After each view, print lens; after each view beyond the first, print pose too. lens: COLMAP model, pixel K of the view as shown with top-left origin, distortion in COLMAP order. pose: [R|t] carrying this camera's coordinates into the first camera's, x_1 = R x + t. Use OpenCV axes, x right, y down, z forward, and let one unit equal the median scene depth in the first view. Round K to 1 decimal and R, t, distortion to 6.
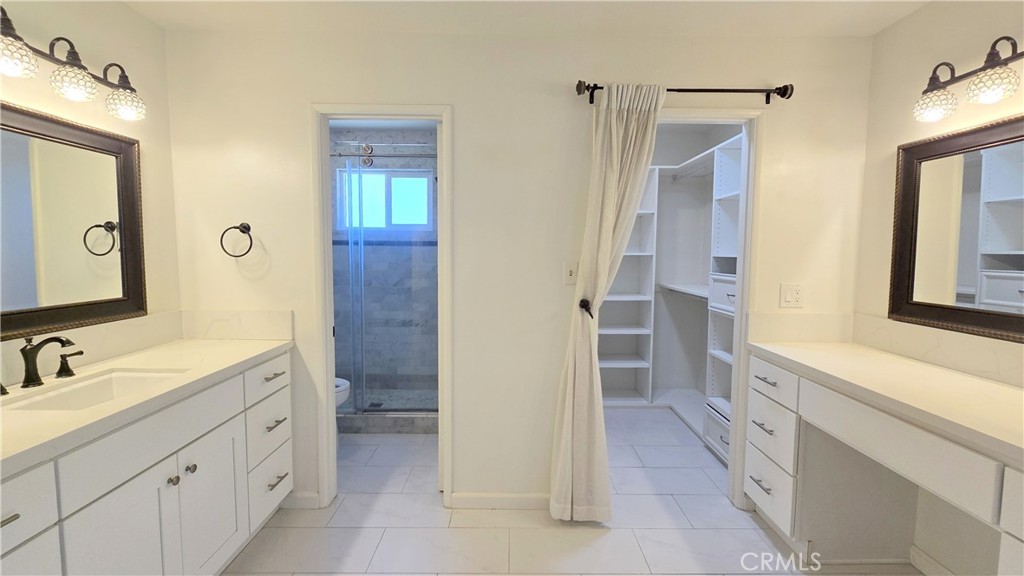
lens RADIAL K [[438.2, 0, 513.8], [0, 438.2, 281.1], [0, 0, 1]] dist [-0.007416, -0.000452]
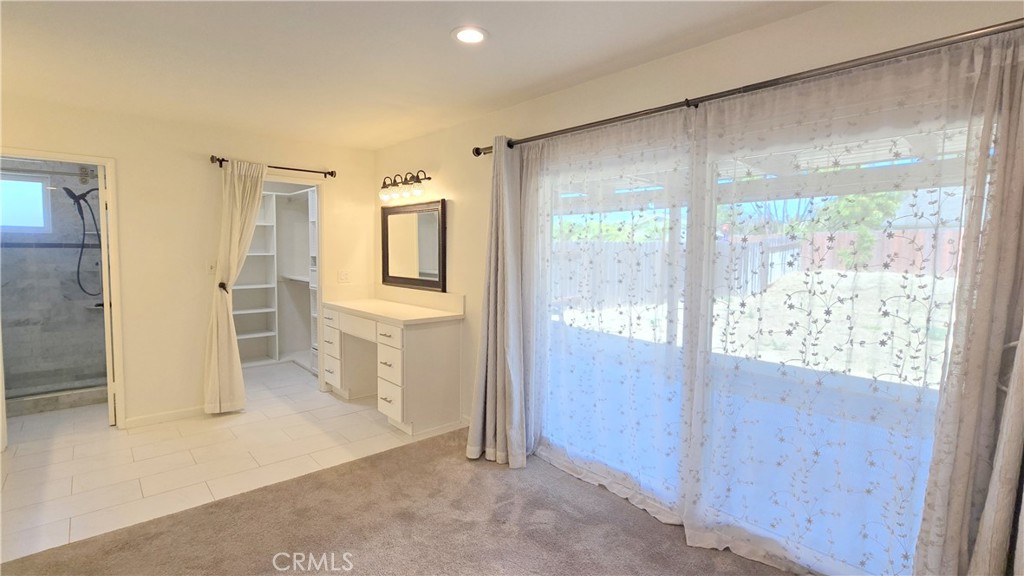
lens RADIAL K [[475.6, 0, 513.4], [0, 475.6, 282.1], [0, 0, 1]] dist [-0.005253, -0.000632]
pose [[0.748888, -0.043037, 0.661297, -0.206649], [0.040234, 0.999001, 0.019451, 0.049180], [-0.661474, 0.012040, 0.749872, -1.113223]]
